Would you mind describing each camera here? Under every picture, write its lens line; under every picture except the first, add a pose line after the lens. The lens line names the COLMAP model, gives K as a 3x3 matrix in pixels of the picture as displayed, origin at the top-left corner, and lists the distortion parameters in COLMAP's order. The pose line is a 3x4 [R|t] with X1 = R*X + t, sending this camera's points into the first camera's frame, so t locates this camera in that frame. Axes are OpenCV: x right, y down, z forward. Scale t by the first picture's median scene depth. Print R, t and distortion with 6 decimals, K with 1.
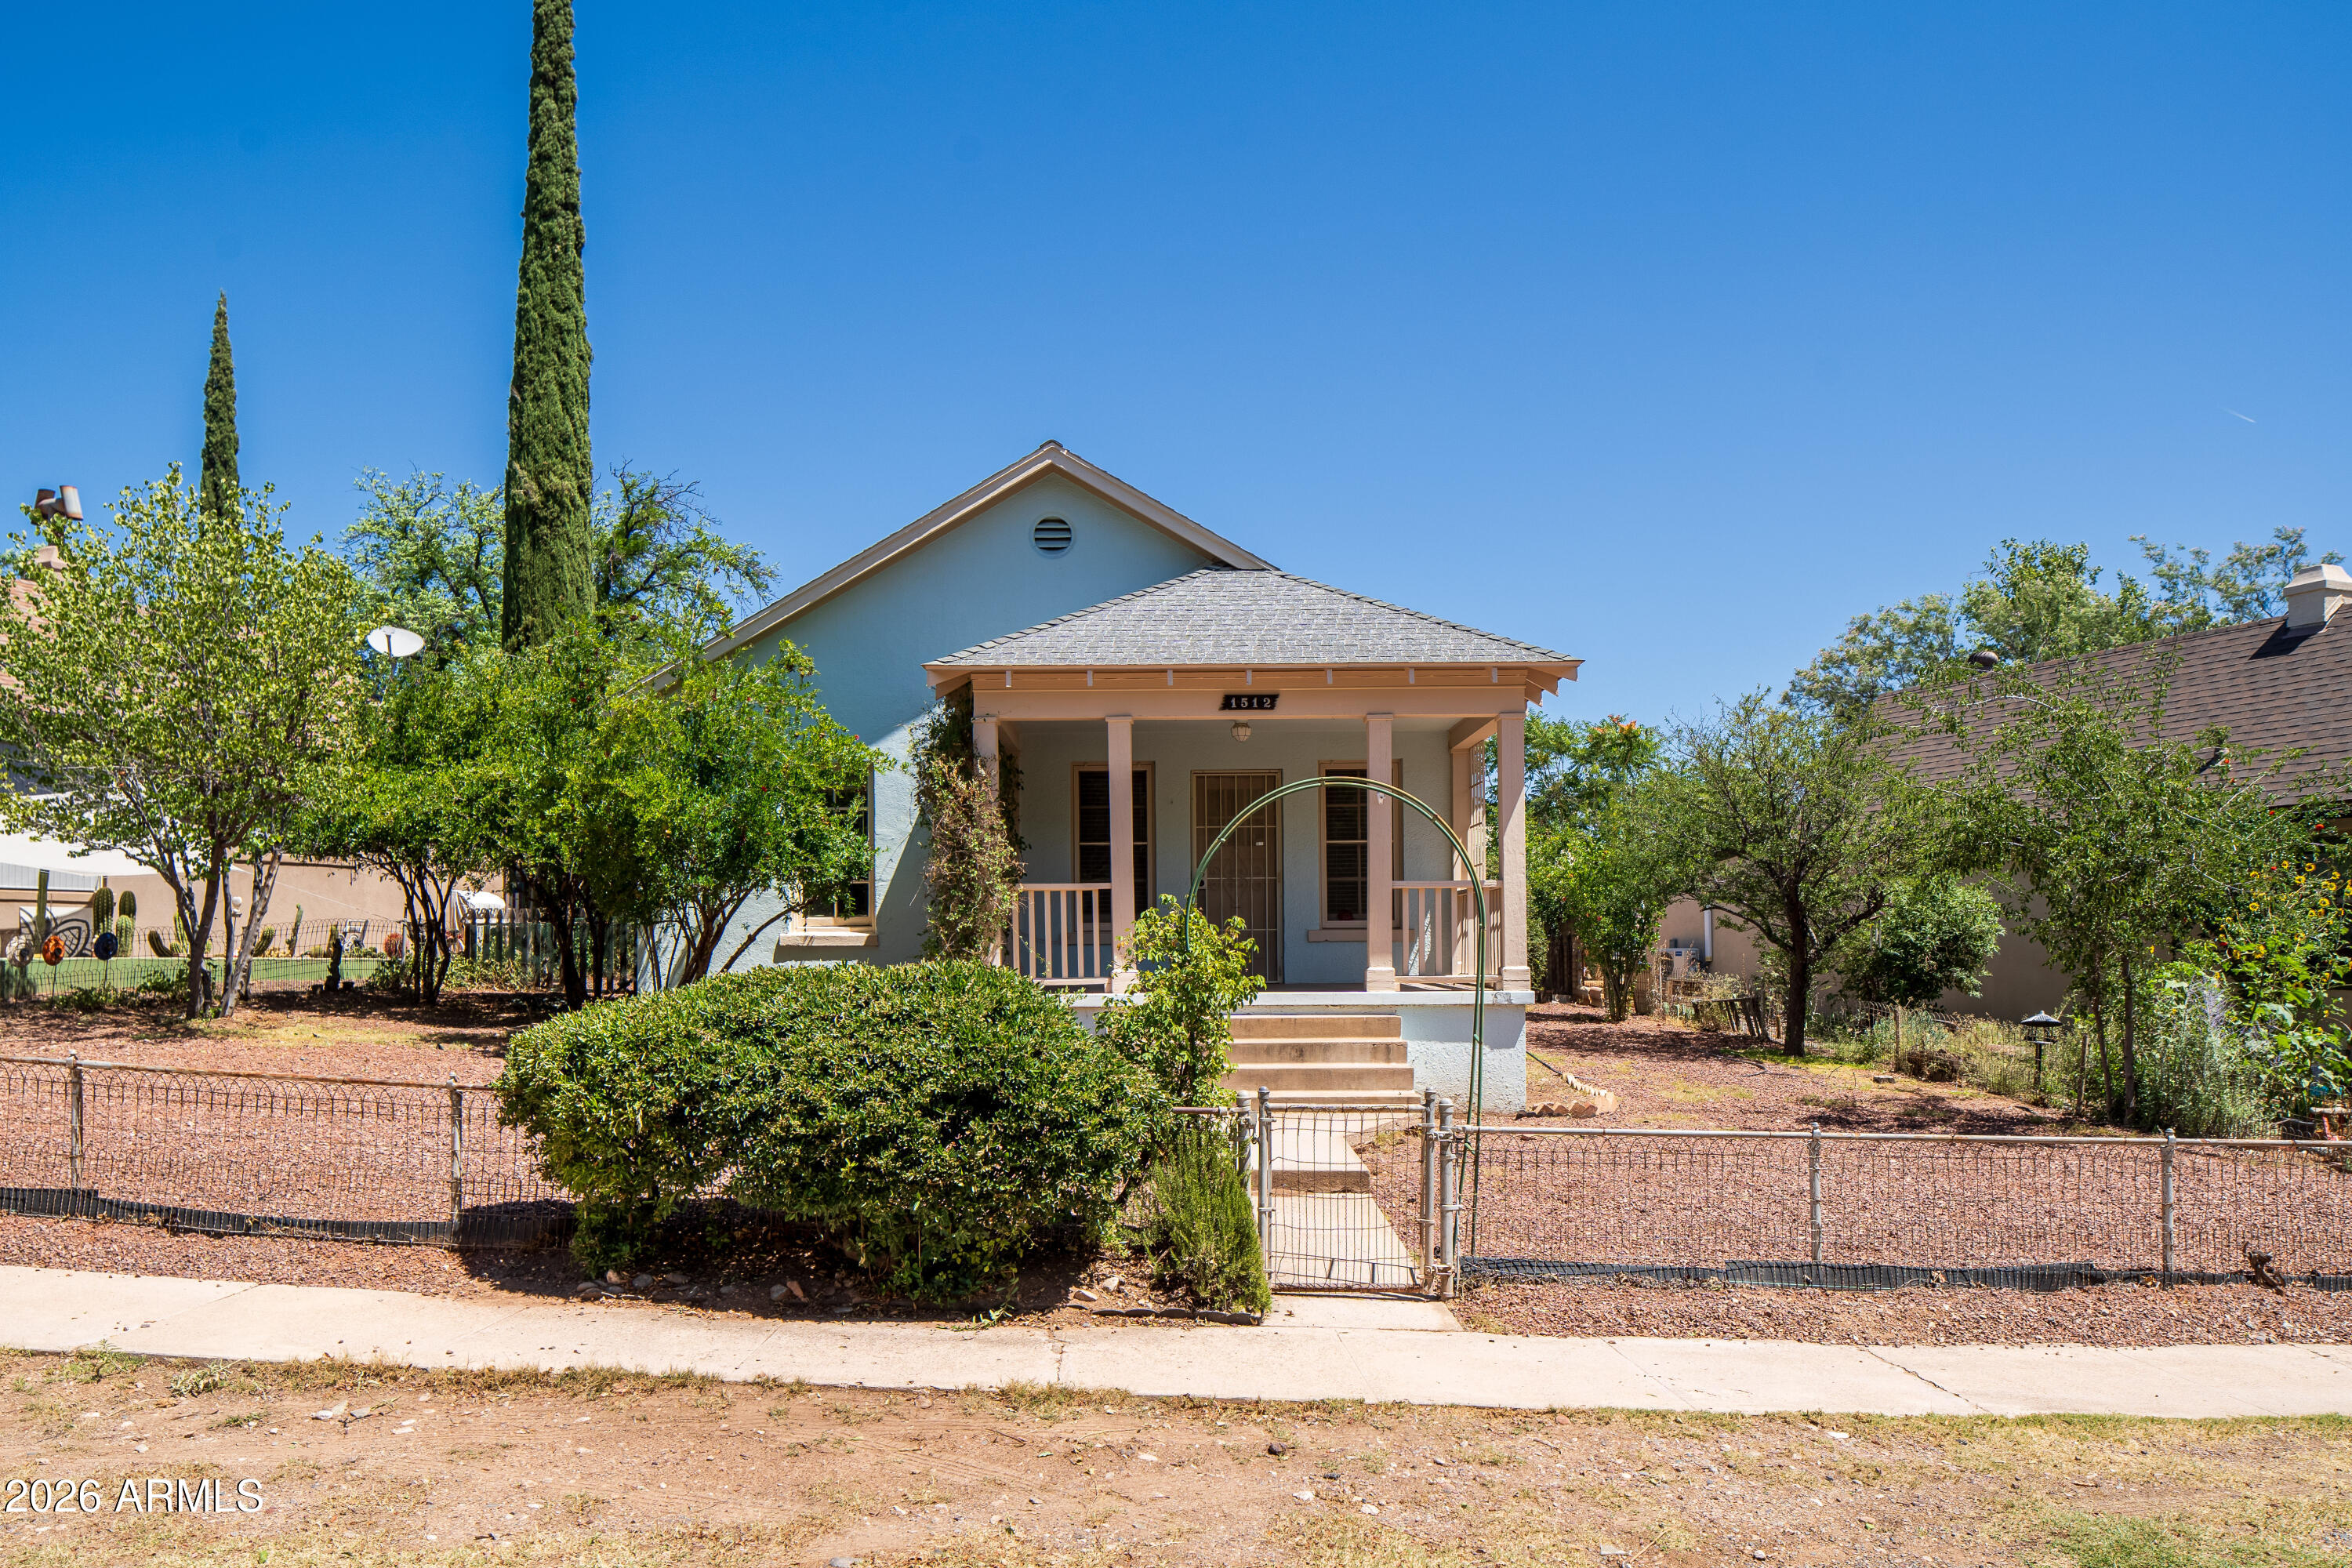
lens RADIAL K [[1567.8, 0, 1164.6], [0, 1567.8, 947.0], [0, 0, 1]] dist [-0.042051, 0.013578]
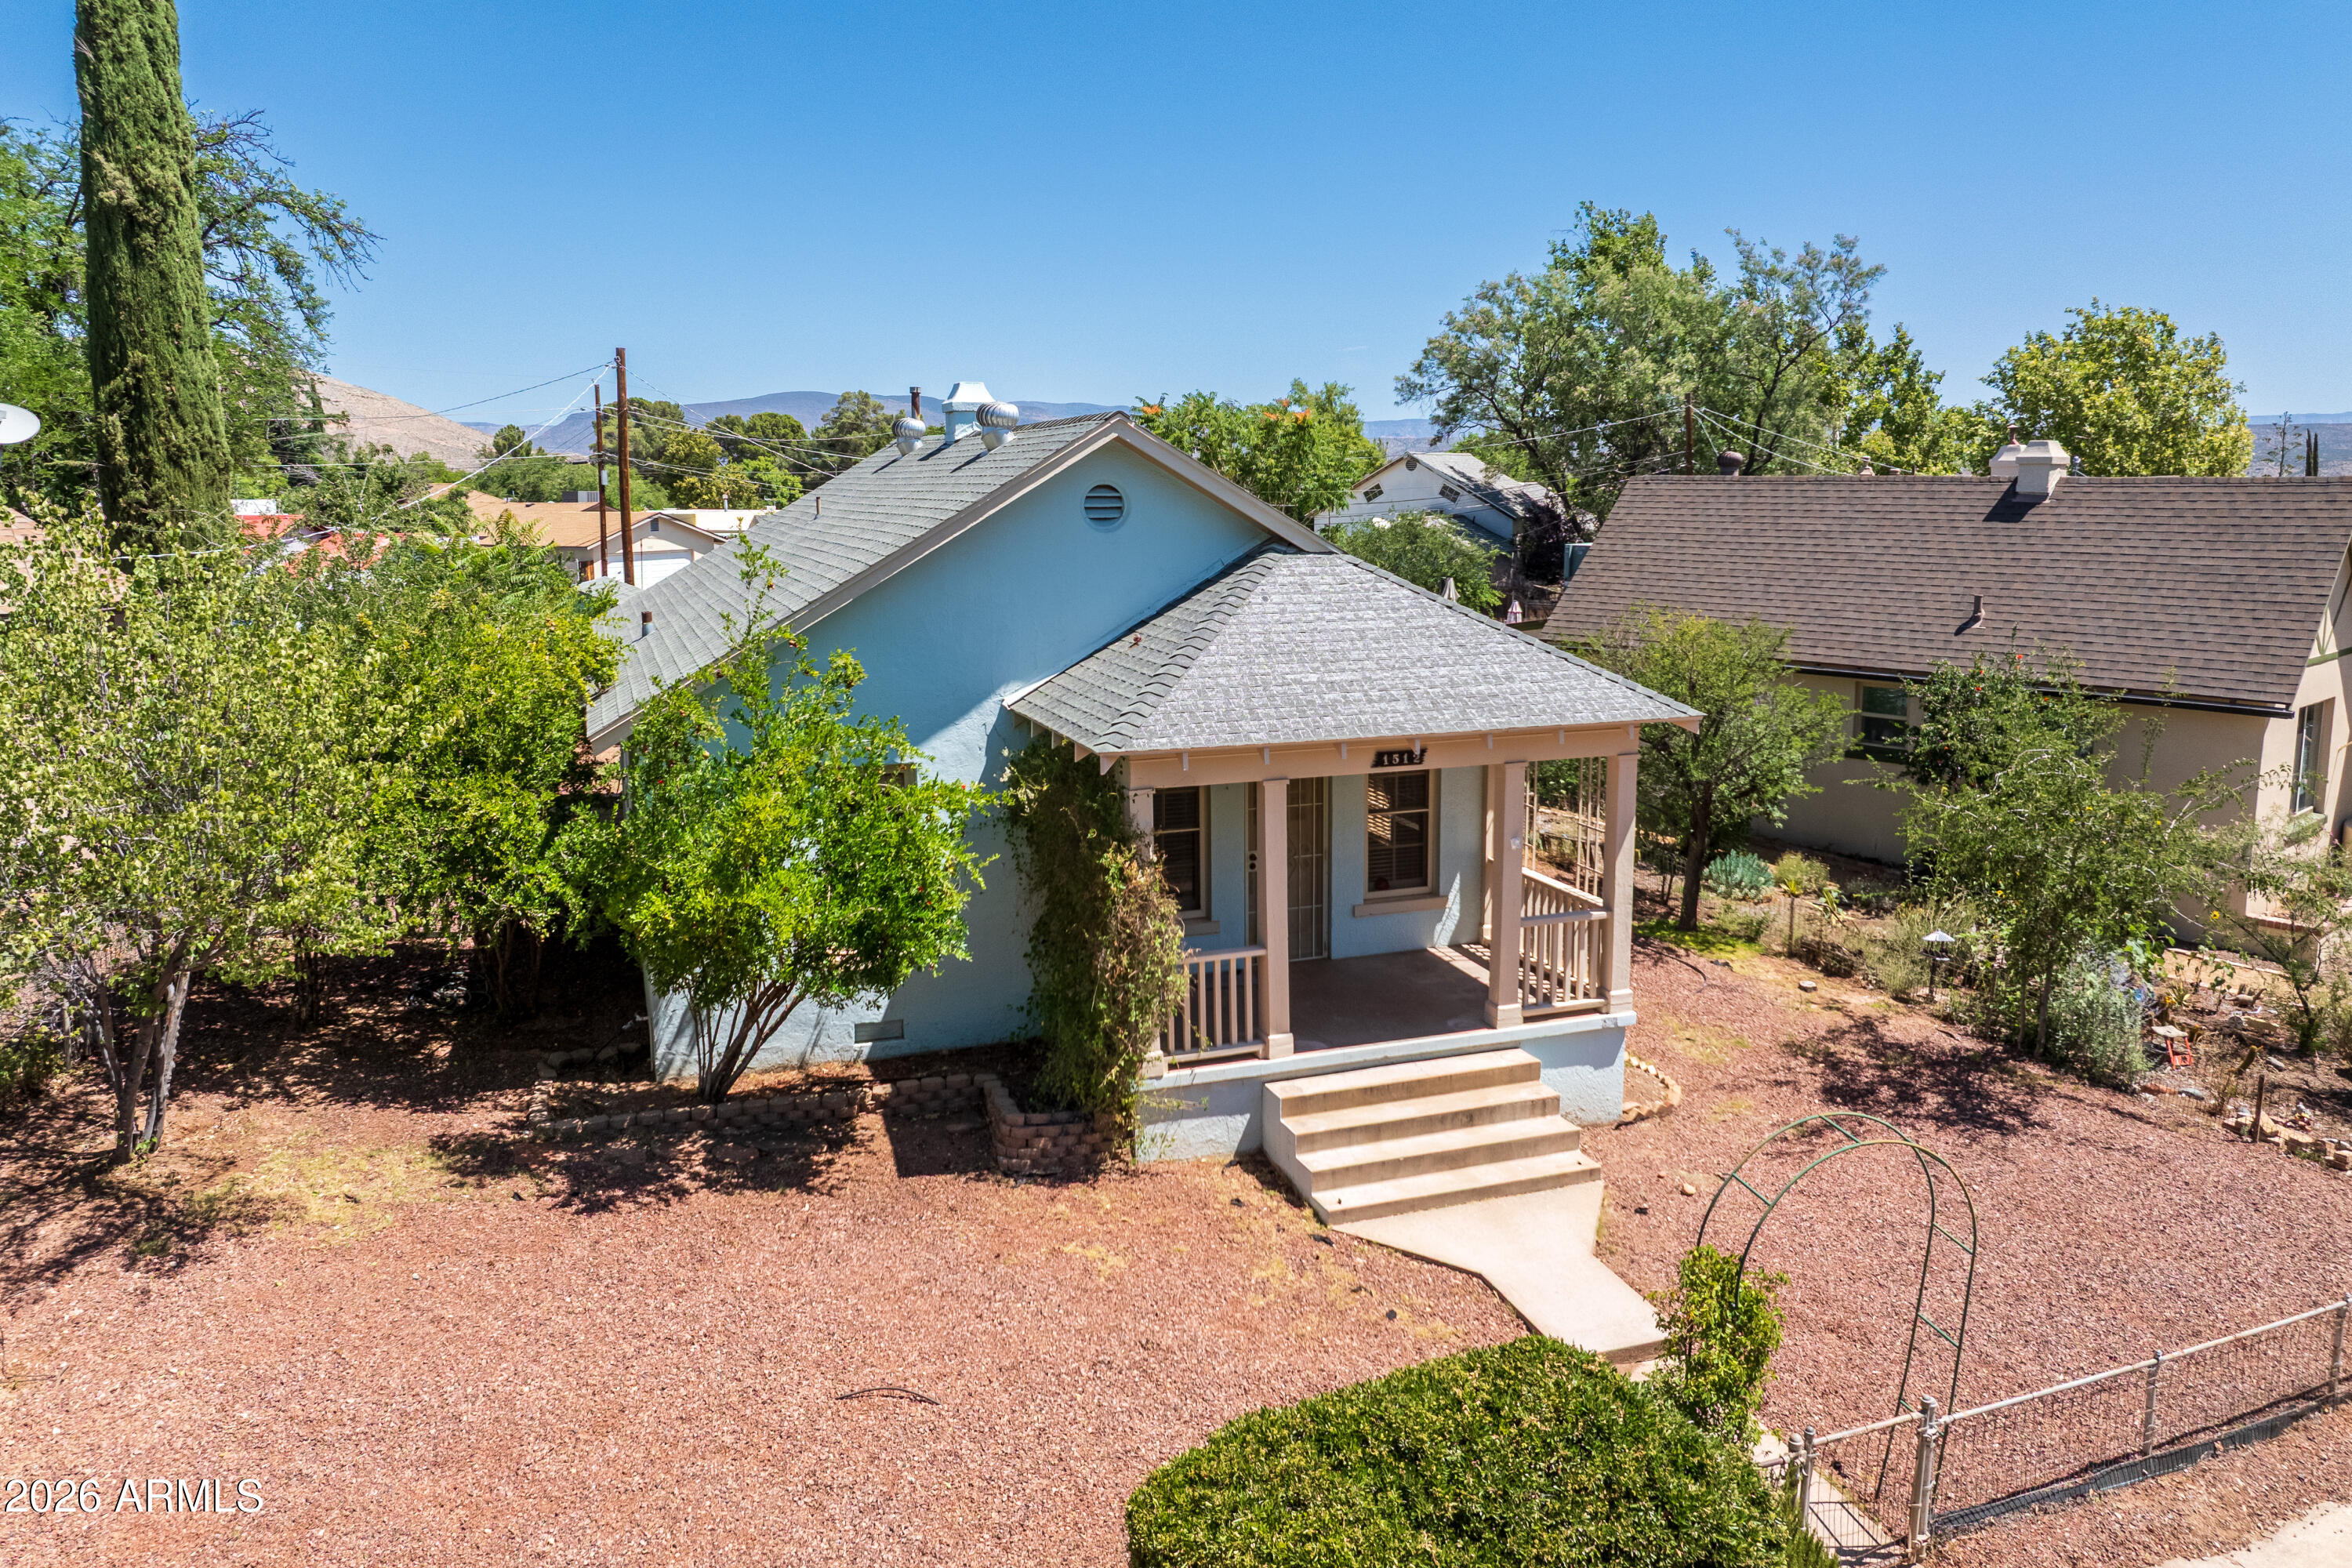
lens RADIAL K [[1567.8, 0, 1186.0], [0, 1567.8, 798.8], [0, 0, 1]] dist [-0.042051, 0.013578]
pose [[0.944885, -0.060892, 0.321690, -0.359466], [-0.001950, 0.981489, 0.191511, -0.295573], [-0.327397, -0.181583, 0.927275, 0.121773]]
